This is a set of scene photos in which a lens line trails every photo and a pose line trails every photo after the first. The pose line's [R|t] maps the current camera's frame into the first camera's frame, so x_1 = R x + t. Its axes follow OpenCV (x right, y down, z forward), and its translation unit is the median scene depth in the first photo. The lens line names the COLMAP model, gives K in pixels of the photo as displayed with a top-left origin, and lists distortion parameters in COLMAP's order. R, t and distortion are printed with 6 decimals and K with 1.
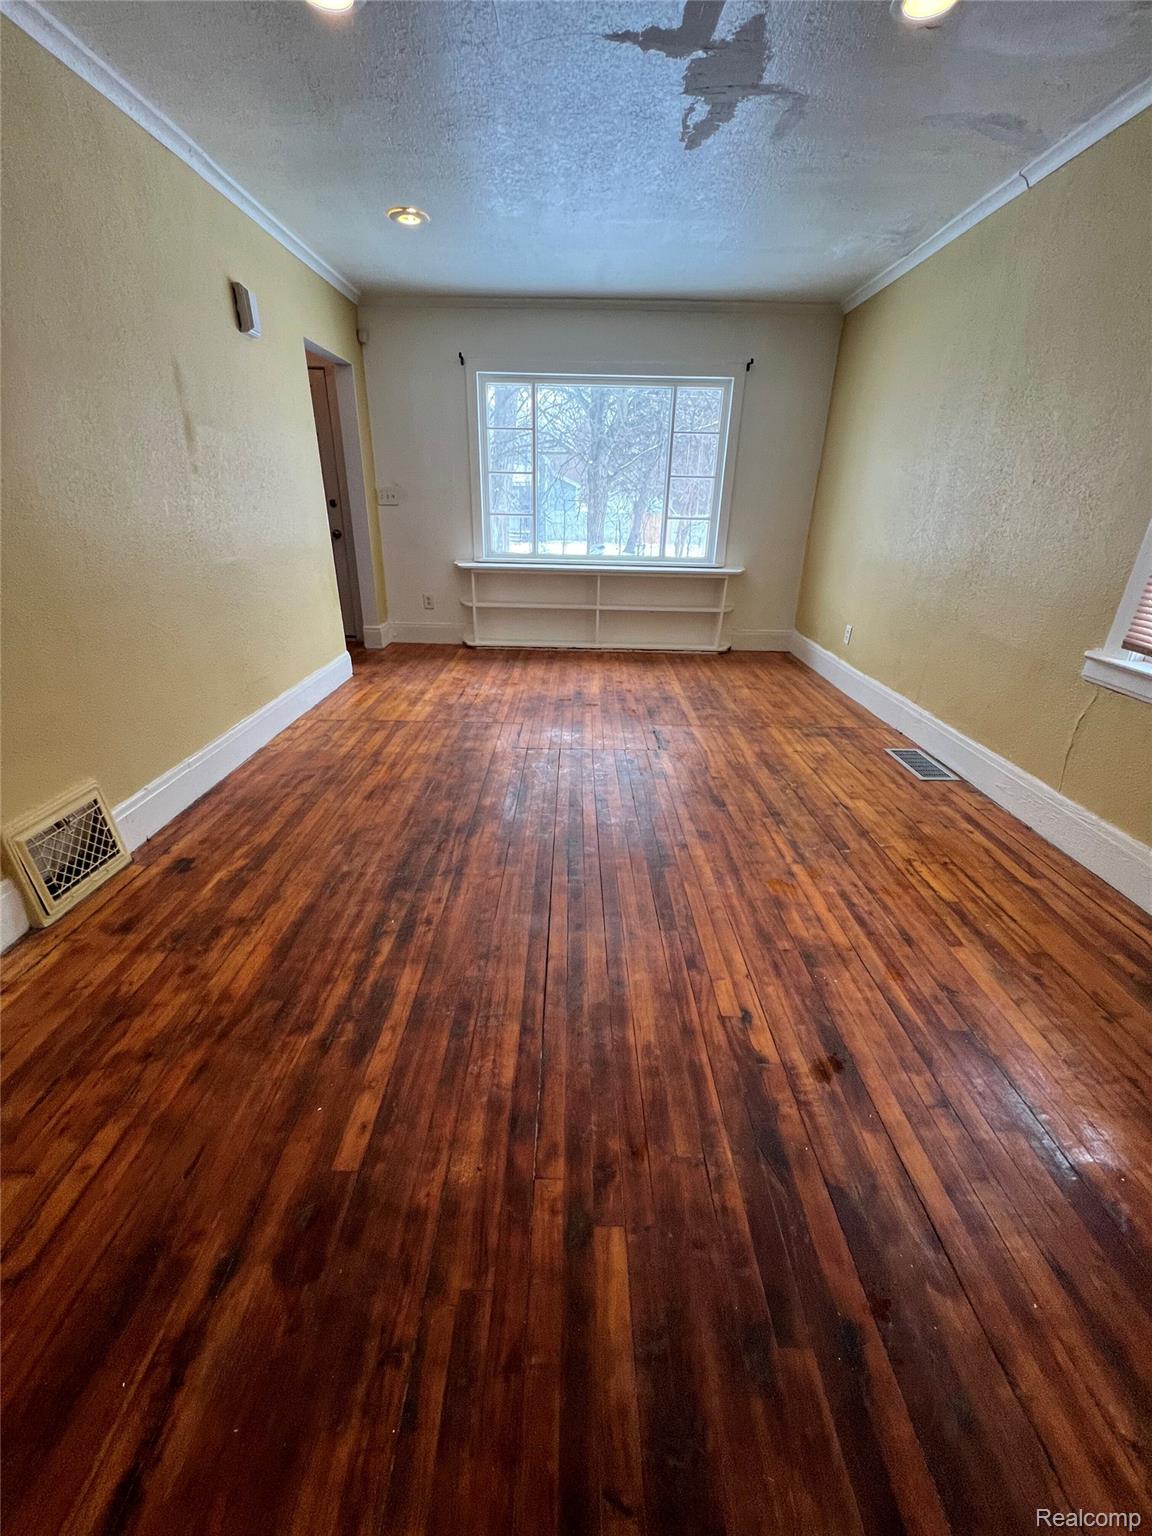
lens RADIAL K [[616.1, 0, 572.2], [0, 616.1, 769.3], [0, 0, 1]] dist [-0.001200, -0.000621]
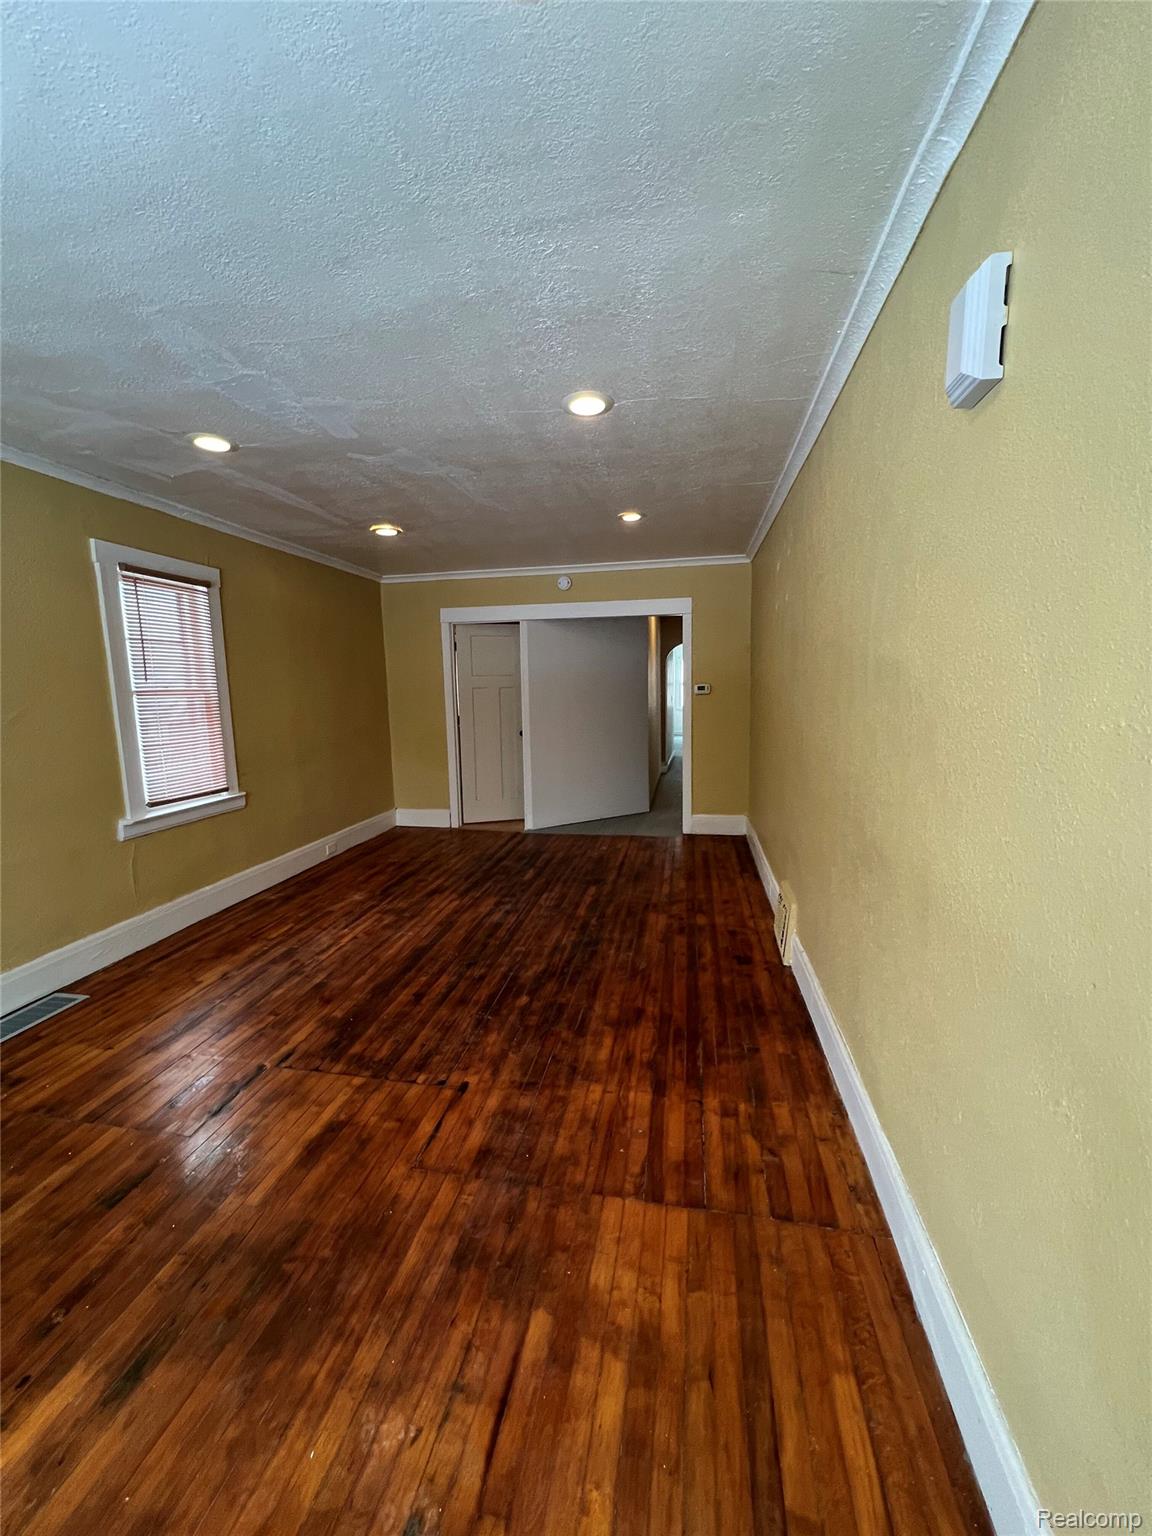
lens RADIAL K [[616.1, 0, 575.6], [0, 616.1, 771.5], [0, 0, 1]] dist [-0.001200, -0.000621]
pose [[-0.984384, -0.021181, 0.174758, -0.472498], [0.074745, 0.848514, 0.523867, -0.970871], [-0.159380, 0.528749, -0.833680, 1.962443]]
